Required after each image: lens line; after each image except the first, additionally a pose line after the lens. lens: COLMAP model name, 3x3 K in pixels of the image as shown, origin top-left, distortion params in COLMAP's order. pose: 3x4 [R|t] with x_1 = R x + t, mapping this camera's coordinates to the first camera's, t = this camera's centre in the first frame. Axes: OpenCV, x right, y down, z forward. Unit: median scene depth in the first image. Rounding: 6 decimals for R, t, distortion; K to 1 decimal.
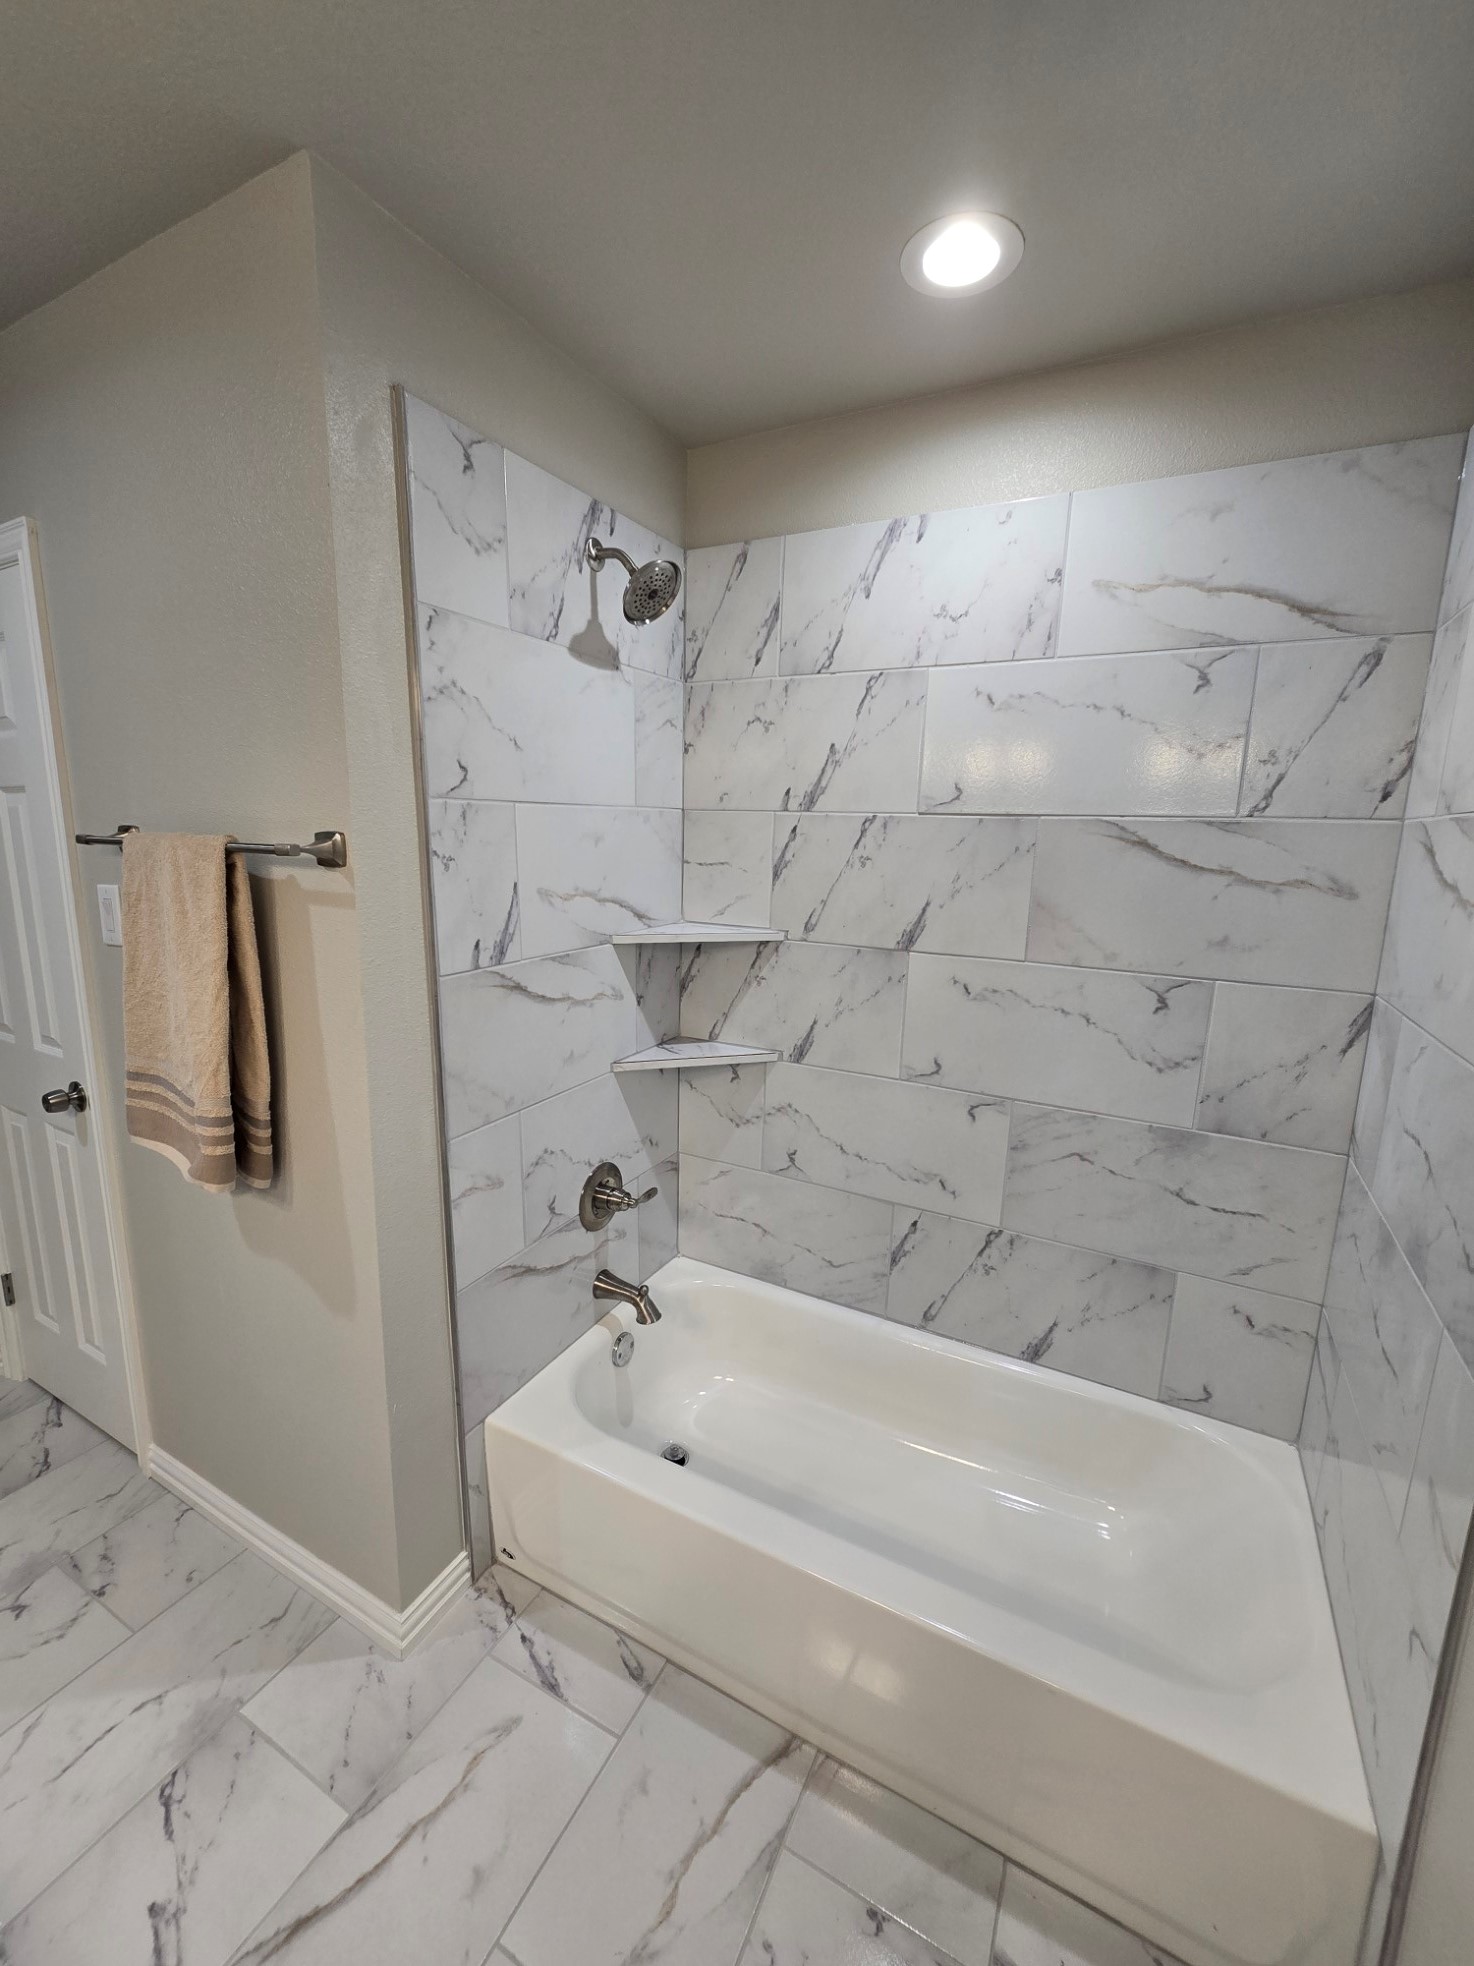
lens RADIAL K [[804.5, 0, 743.1], [0, 804.5, 989.6], [0, 0, 1]] dist [-0.007403, 0.002669]
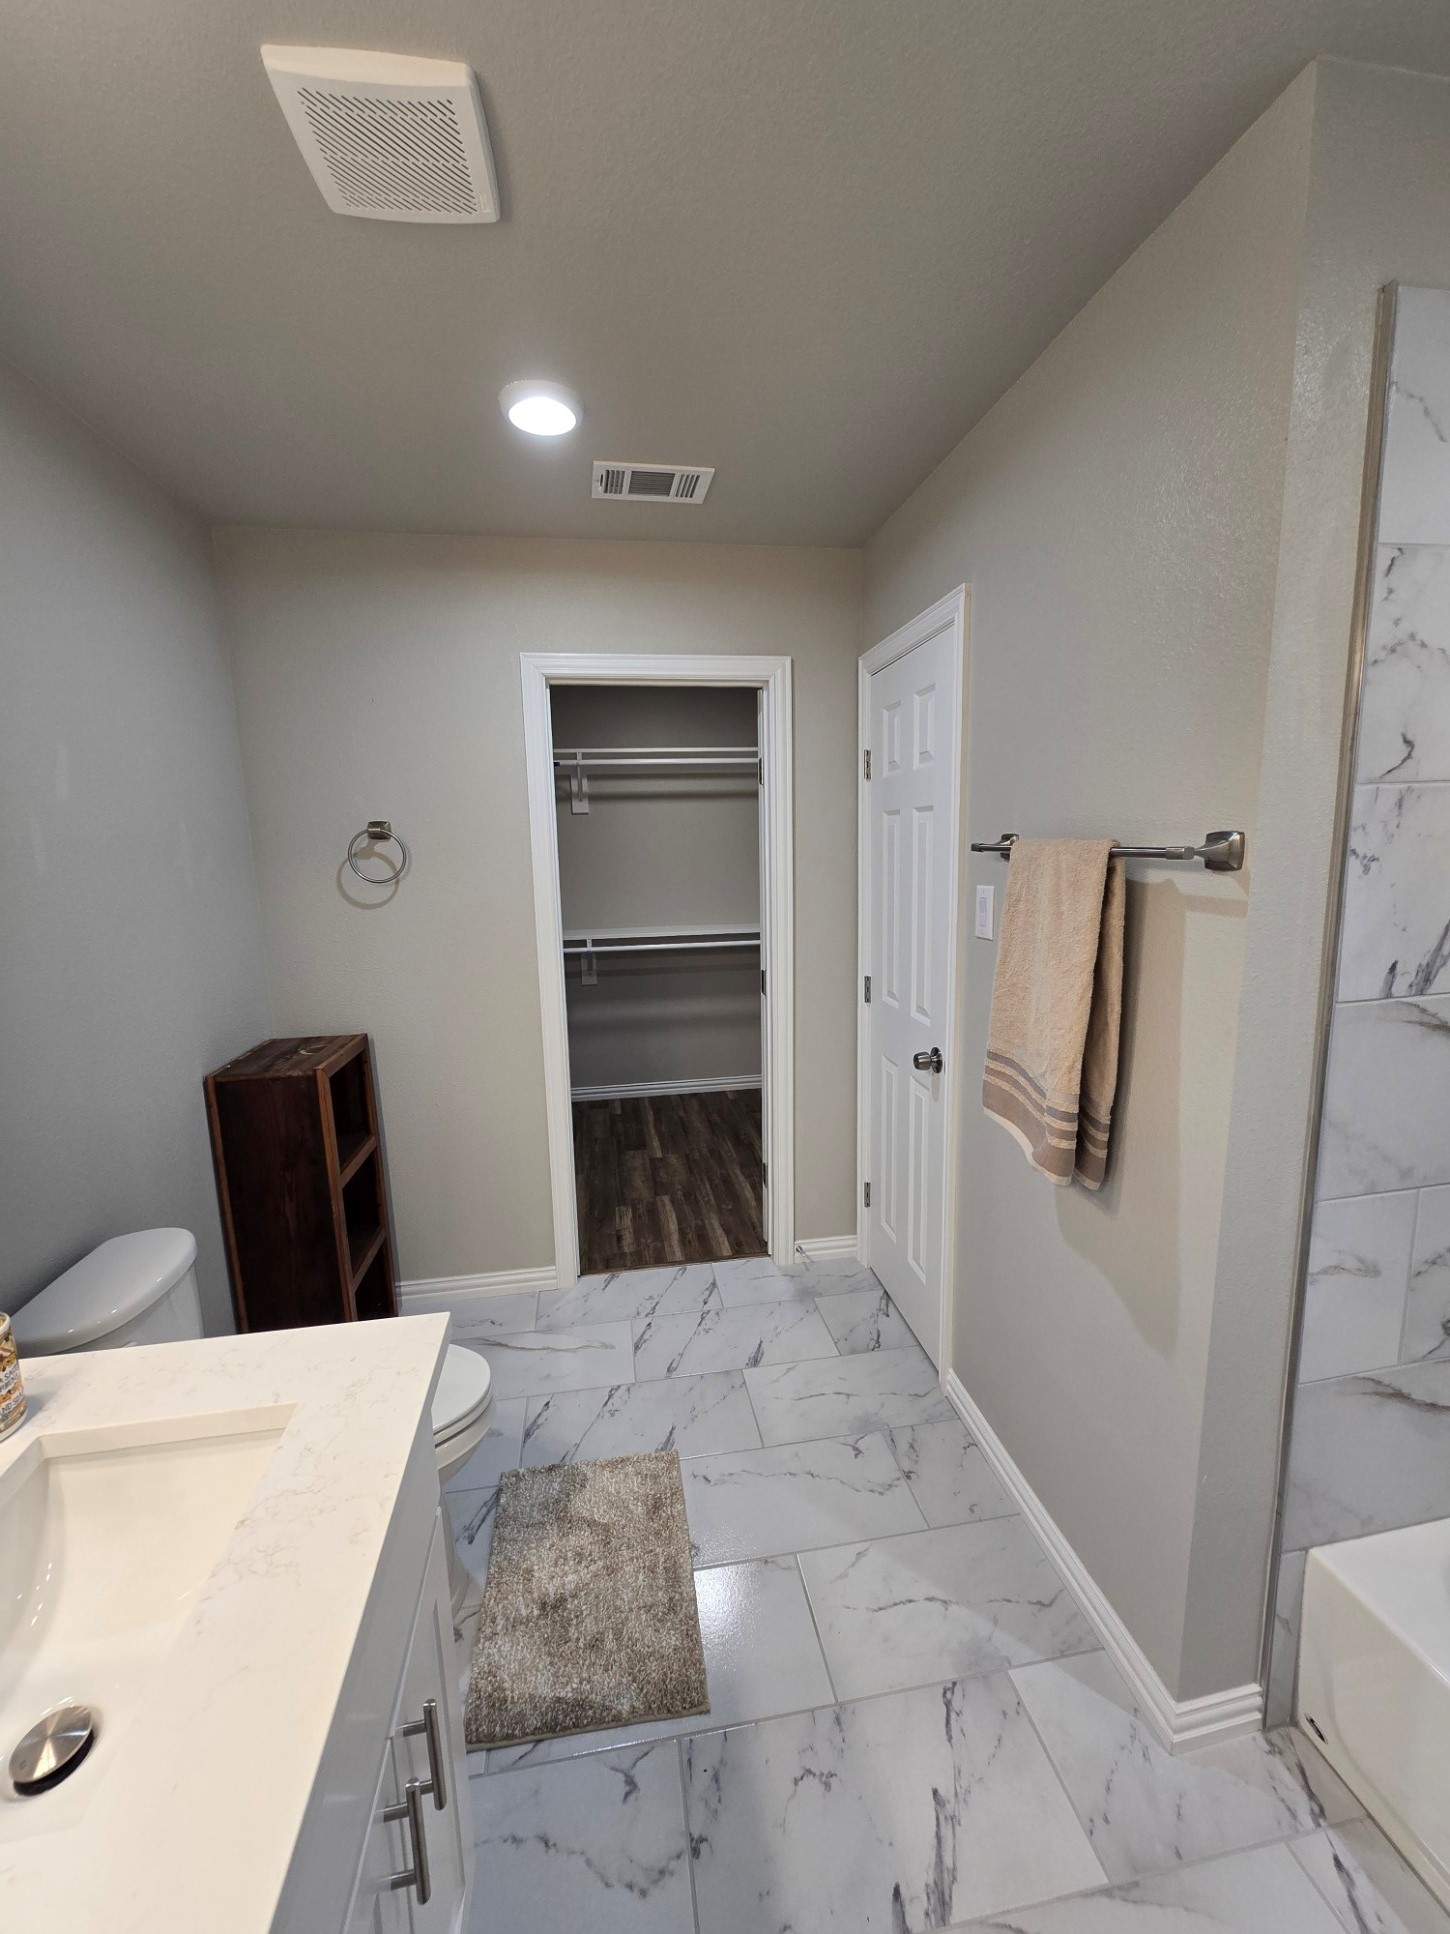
lens RADIAL K [[791.4, 0, 721.8], [0, 791.4, 972.4], [0, 0, 1]] dist [-0.007403, 0.002669]
pose [[0.604545, 0.095367, -0.790842, -0.117863], [-0.107621, 0.993483, 0.037535, -0.009162], [0.789268, 0.062420, 0.610868, 0.012376]]
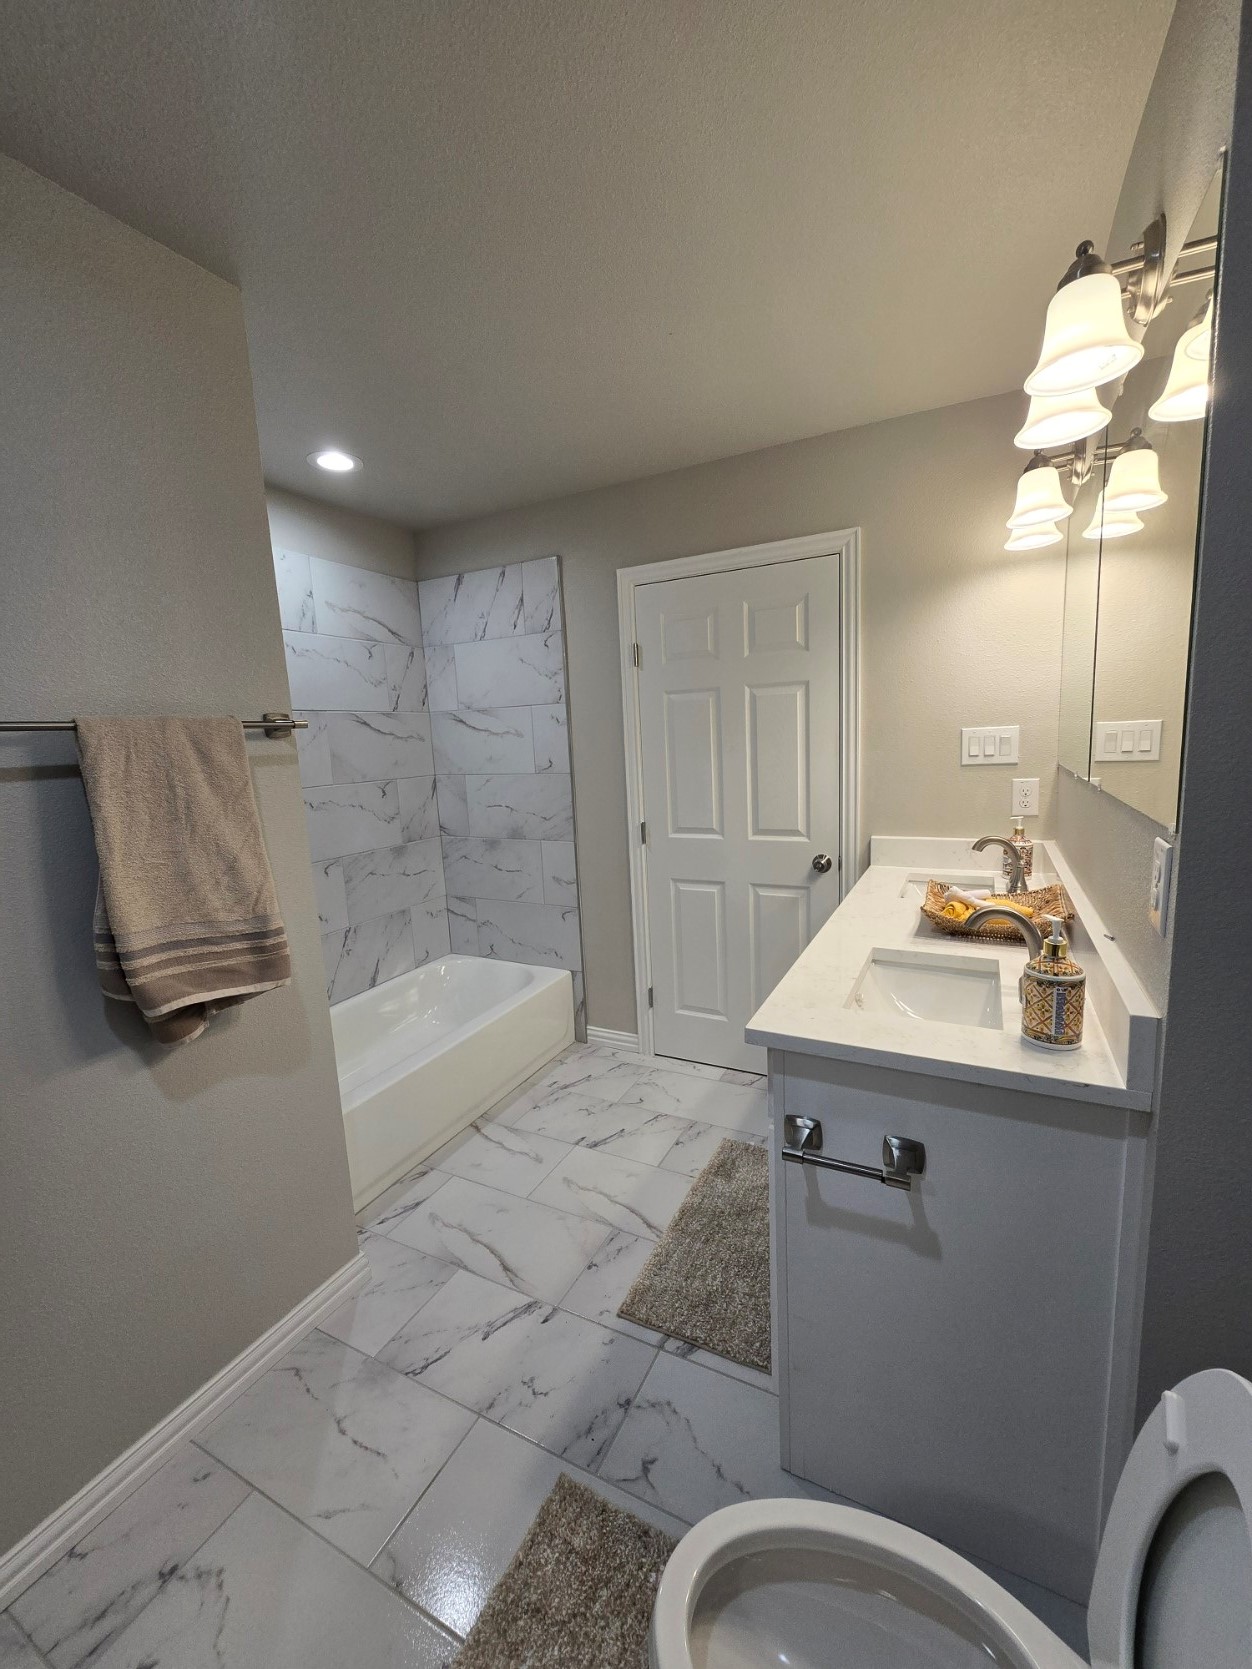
lens RADIAL K [[683.0, 0, 633.0], [0, 683.0, 835.5], [0, 0, 1]] dist [-0.007403, 0.002669]
pose [[-0.019797, -0.171001, 0.985072, -1.526337], [0.228434, 0.958430, 0.170967, -0.039174], [-0.973358, 0.228409, 0.020089, 0.326336]]
